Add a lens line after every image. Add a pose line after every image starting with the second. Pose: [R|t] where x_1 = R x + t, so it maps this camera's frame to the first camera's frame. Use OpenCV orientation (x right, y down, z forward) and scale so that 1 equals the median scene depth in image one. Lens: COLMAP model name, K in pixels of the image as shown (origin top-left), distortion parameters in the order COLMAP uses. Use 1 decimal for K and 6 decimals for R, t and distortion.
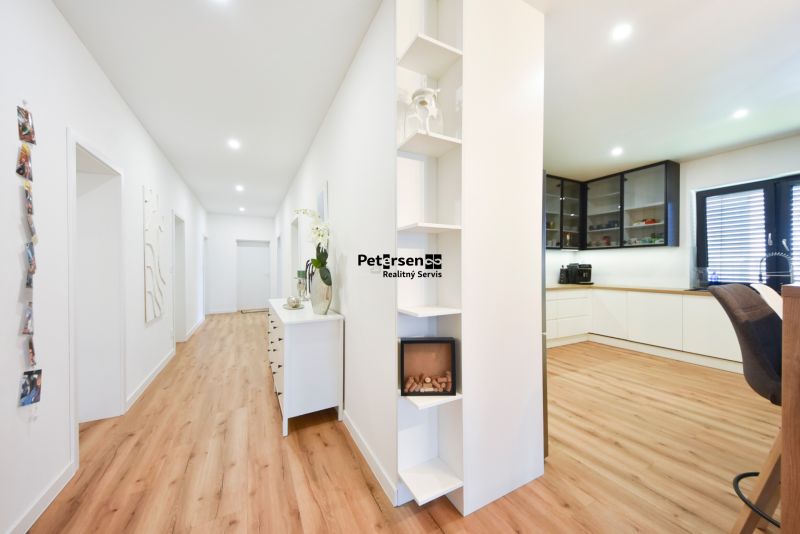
lens RADIAL K [[284.4, 0, 403.6], [0, 284.4, 268.0], [0, 0, 1]] dist [0.052910, -0.020597]
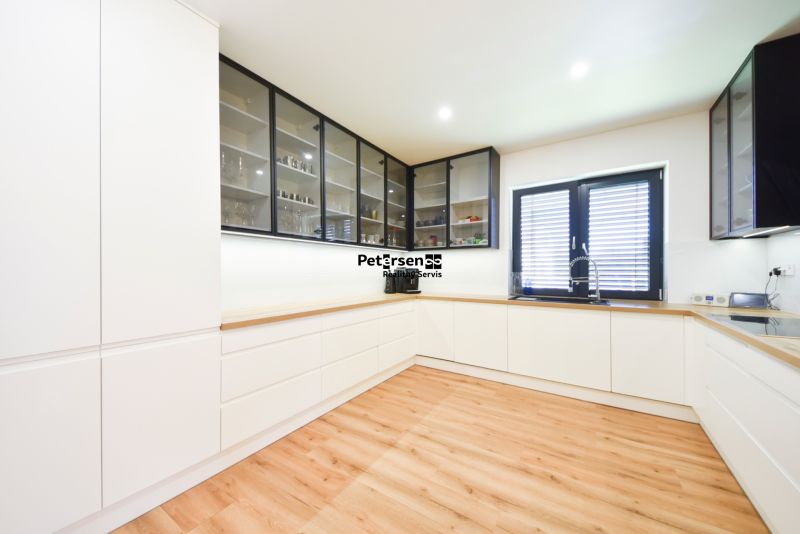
lens RADIAL K [[284.4, 0, 403.6], [0, 284.4, 268.0], [0, 0, 1]] dist [0.052910, -0.020597]
pose [[0.870562, 0.006778, 0.492013, 0.243537], [0.000600, 0.999890, -0.014837, -0.002840], [-0.492059, 0.013212, 0.870462, 0.362601]]
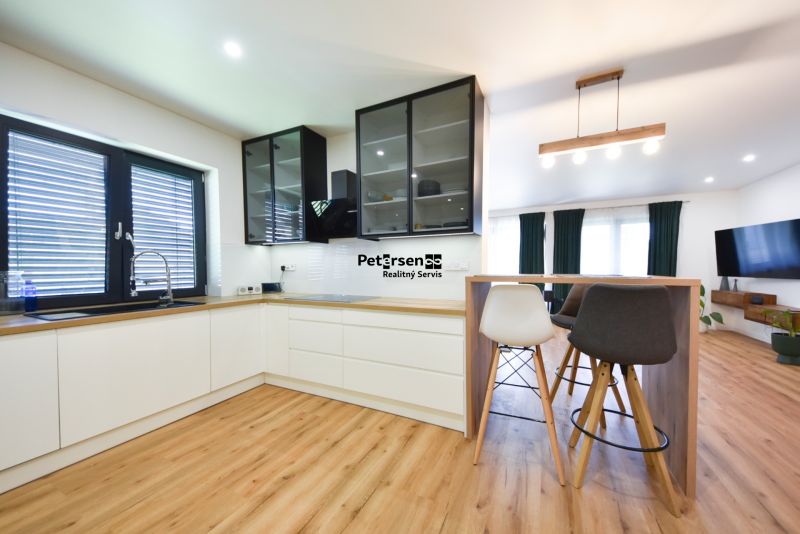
lens RADIAL K [[292.6, 0, 402.8], [0, 292.6, 270.6], [0, 0, 1]] dist [0.014669, -0.000126]
pose [[-0.580838, 0.001454, 0.814018, 0.209444], [0.012238, 0.999901, 0.006946, 0.001468], [-0.813927, 0.013996, -0.580798, 0.709195]]
